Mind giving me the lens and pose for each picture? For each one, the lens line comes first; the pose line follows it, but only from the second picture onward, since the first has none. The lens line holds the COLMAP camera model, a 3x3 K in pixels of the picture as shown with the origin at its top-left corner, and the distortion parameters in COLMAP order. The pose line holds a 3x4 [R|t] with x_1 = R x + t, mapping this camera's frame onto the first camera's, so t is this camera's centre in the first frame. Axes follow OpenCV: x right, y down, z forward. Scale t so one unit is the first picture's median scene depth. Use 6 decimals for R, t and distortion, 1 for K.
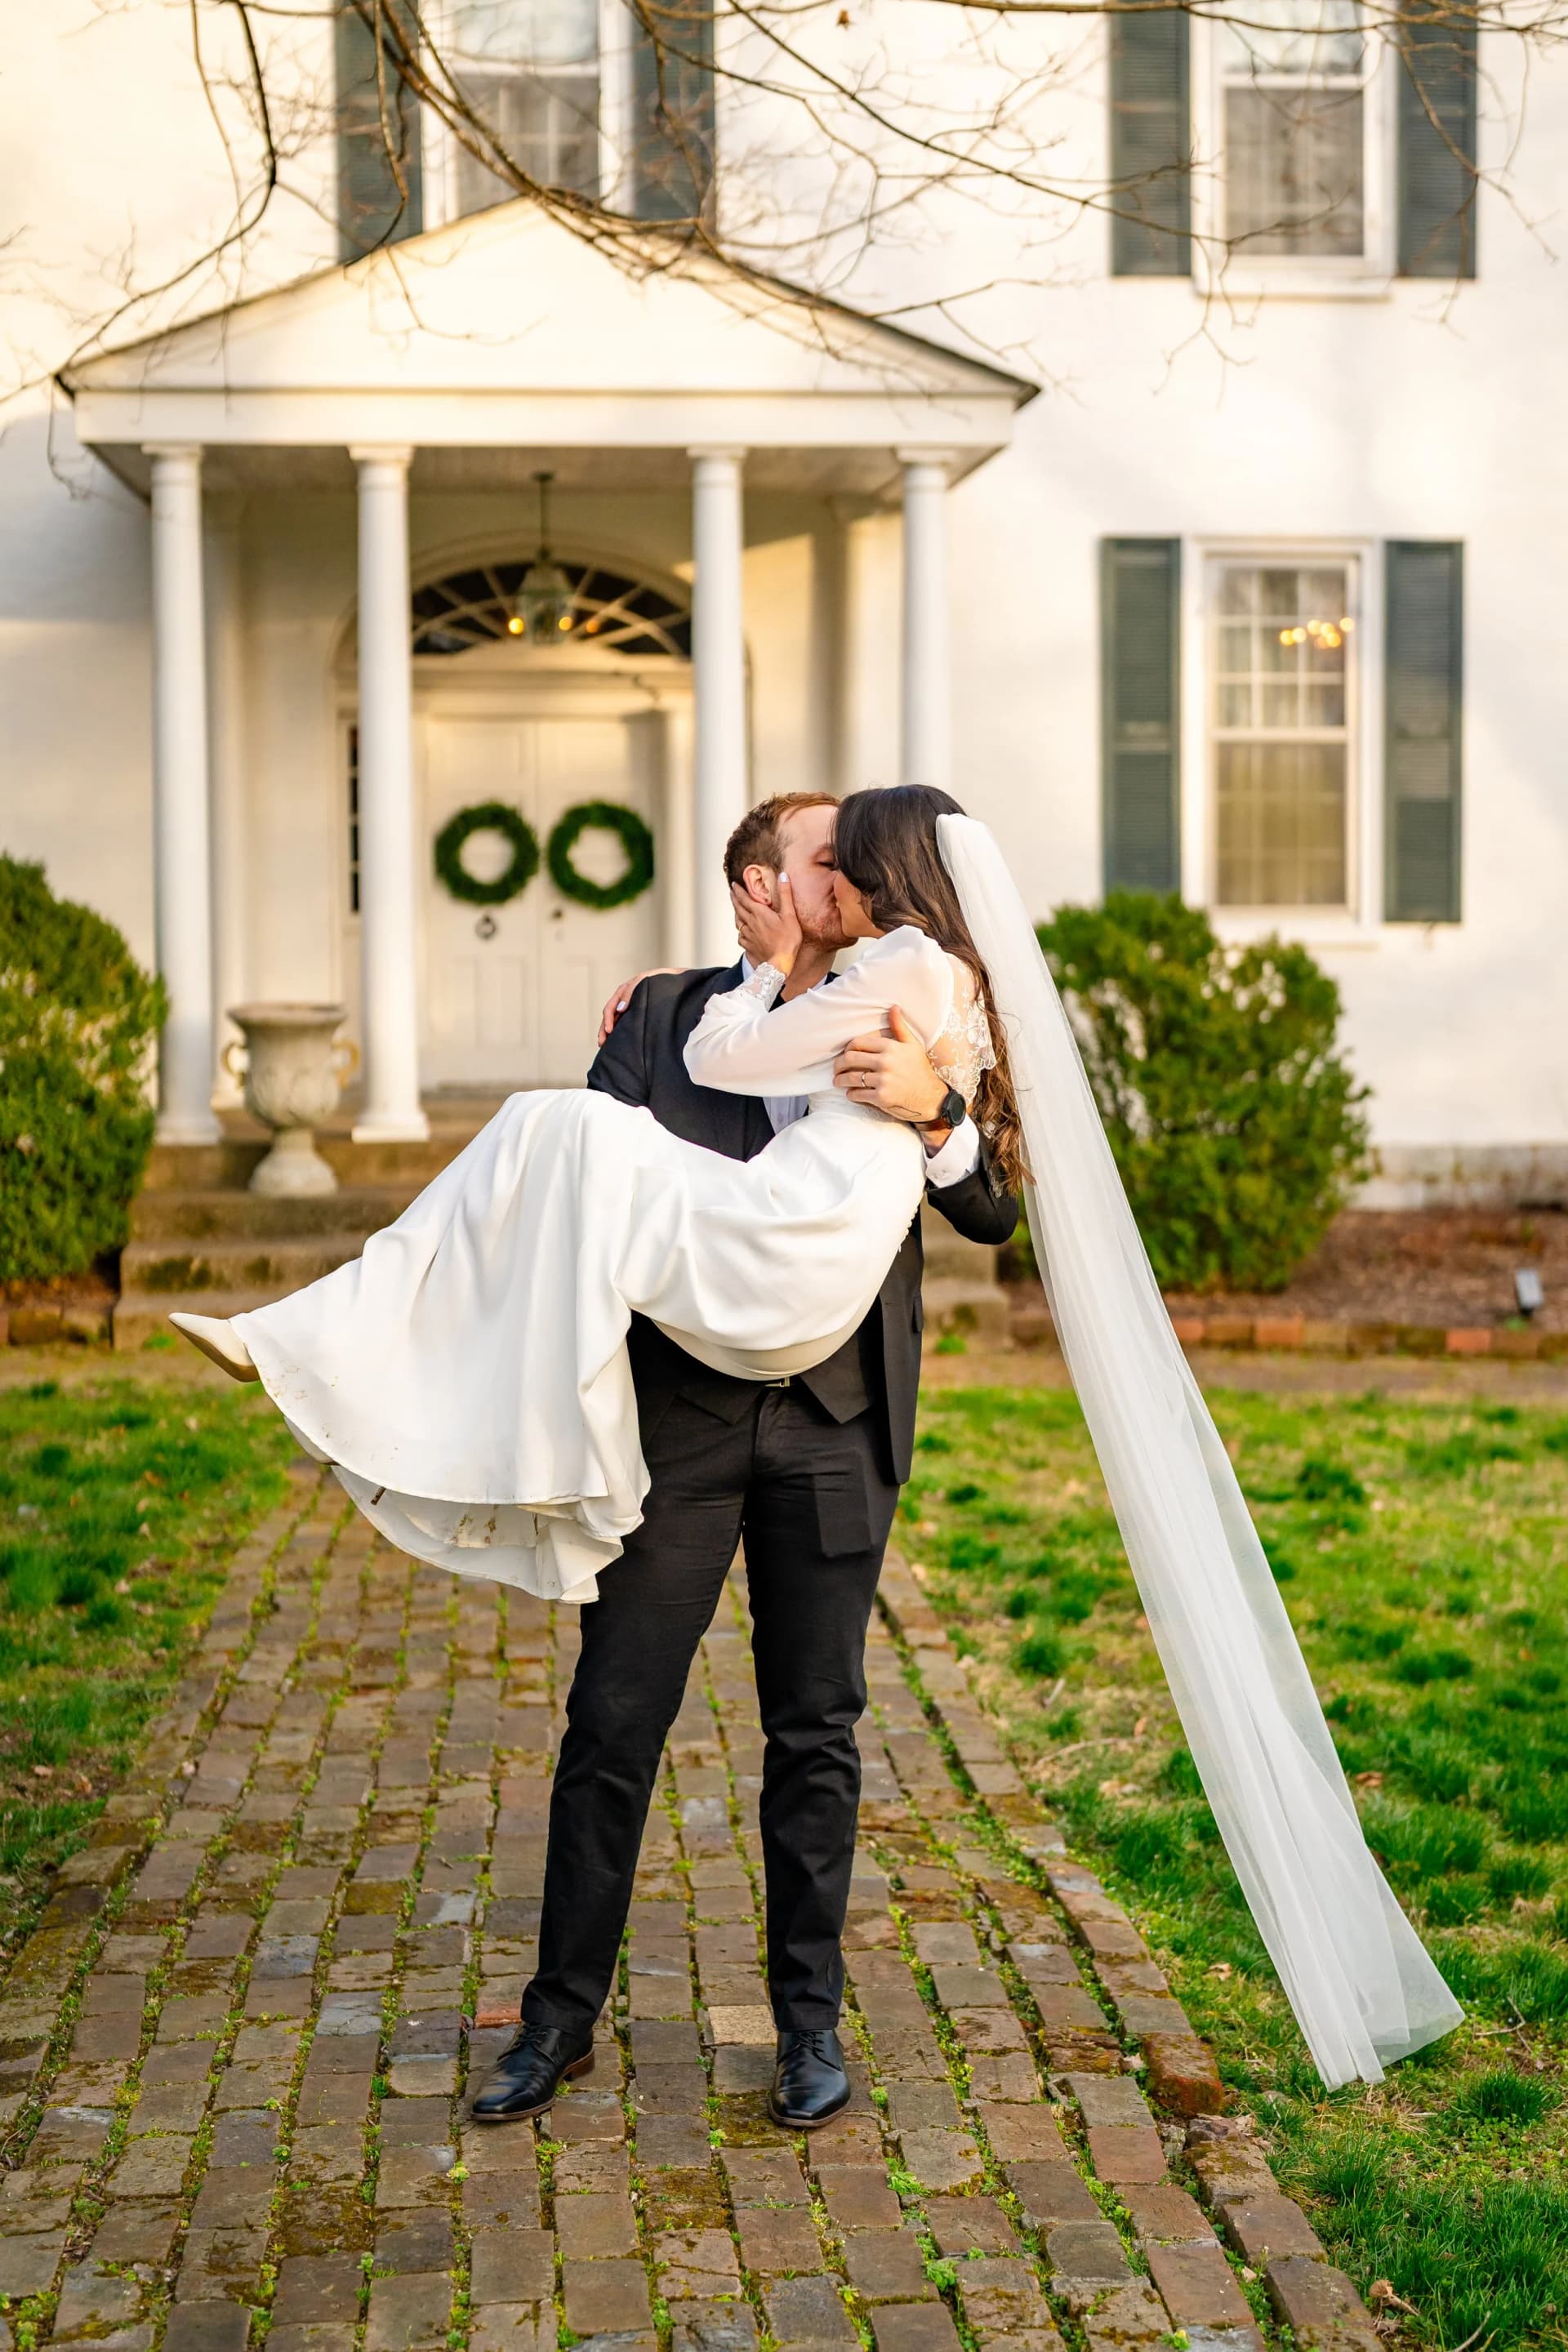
lens RADIAL K [[3290.8, 0, 794.7], [0, 3290.8, 1101.3], [0, 0, 1]] dist [0.009592, 0.131302]
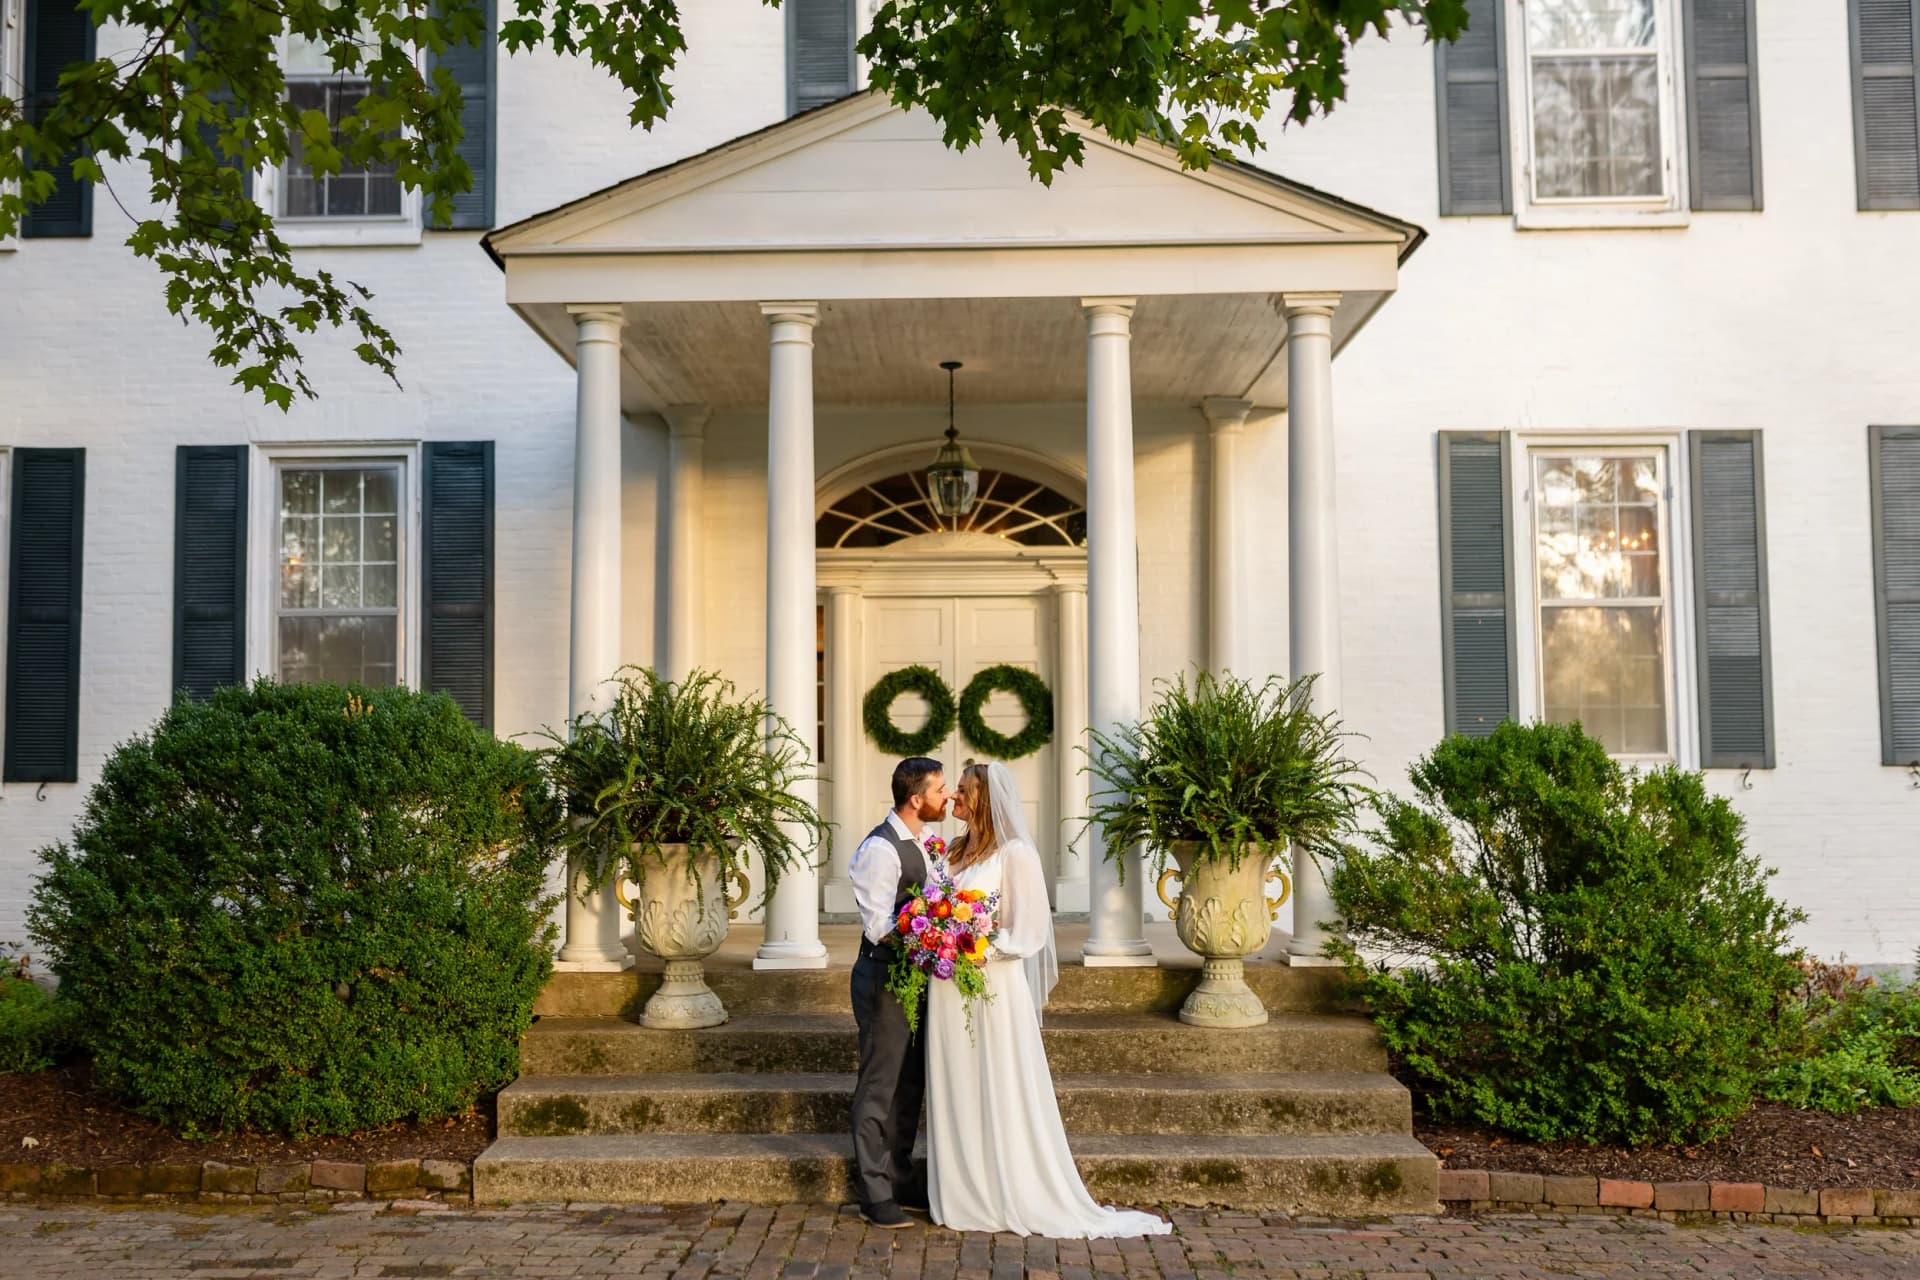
lens RADIAL K [[2549.7, 0, 960.0], [0, 2549.7, 640.0], [0, 0, 1]] dist [0.026363, -0.119703]
pose [[0.996931, -0.005056, -0.078125, -0.011656], [-0.003370, 0.994216, -0.107350, -0.006823], [0.078216, 0.107284, 0.991147, 0.281255]]
